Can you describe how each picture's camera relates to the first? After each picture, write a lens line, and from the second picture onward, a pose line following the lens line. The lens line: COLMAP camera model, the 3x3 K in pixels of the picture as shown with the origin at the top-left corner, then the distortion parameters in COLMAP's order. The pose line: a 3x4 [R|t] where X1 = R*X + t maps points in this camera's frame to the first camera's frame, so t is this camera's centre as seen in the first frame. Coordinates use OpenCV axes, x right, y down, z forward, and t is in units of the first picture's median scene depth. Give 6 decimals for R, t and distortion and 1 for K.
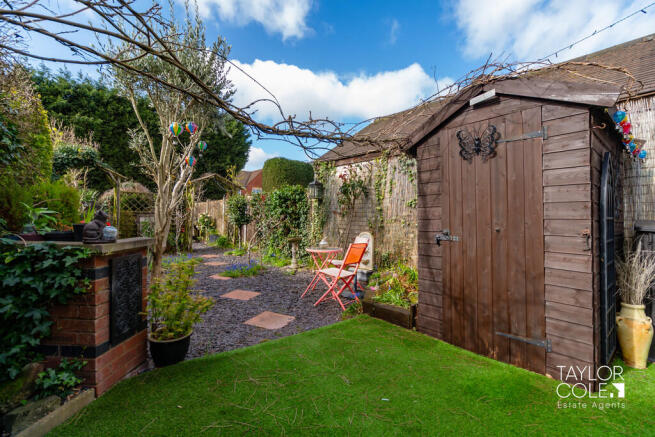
lens RADIAL K [[289.0, 0, 323.1], [0, 289.0, 217.8], [0, 0, 1]] dist [0.000647, 0.000087]
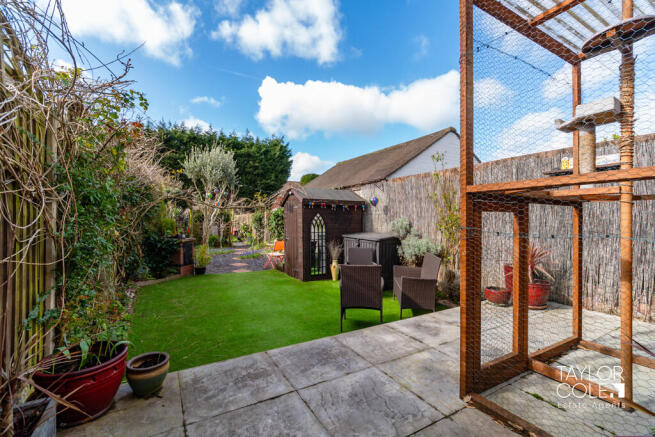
lens RADIAL K [[289.0, 0, 326.9], [0, 289.0, 219.7], [0, 0, 1]] dist [0.000647, 0.000087]
pose [[0.980070, -0.006988, -0.198532, 0.203097], [0.006843, 0.999976, -0.001412, -0.016269], [0.198537, 0.000026, 0.980093, -0.256544]]
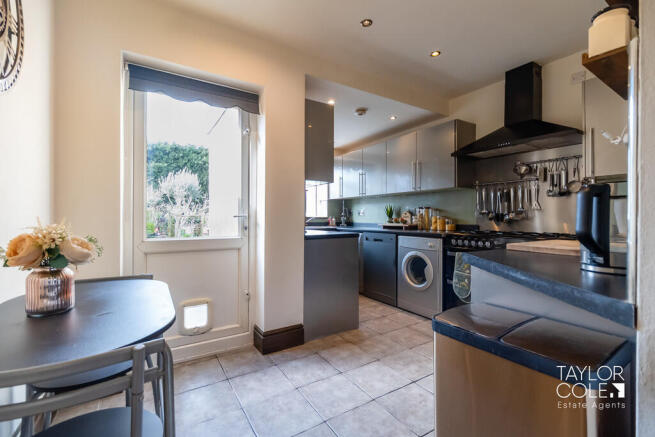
lens RADIAL K [[289.0, 0, 328.4], [0, 289.0, 218.1], [0, 0, 1]] dist [0.000647, 0.000087]
pose [[0.987411, -0.011327, -0.157768, 0.389118], [0.010608, 0.999929, -0.005401, -0.020729], [0.157818, 0.003659, 0.987461, -0.464747]]
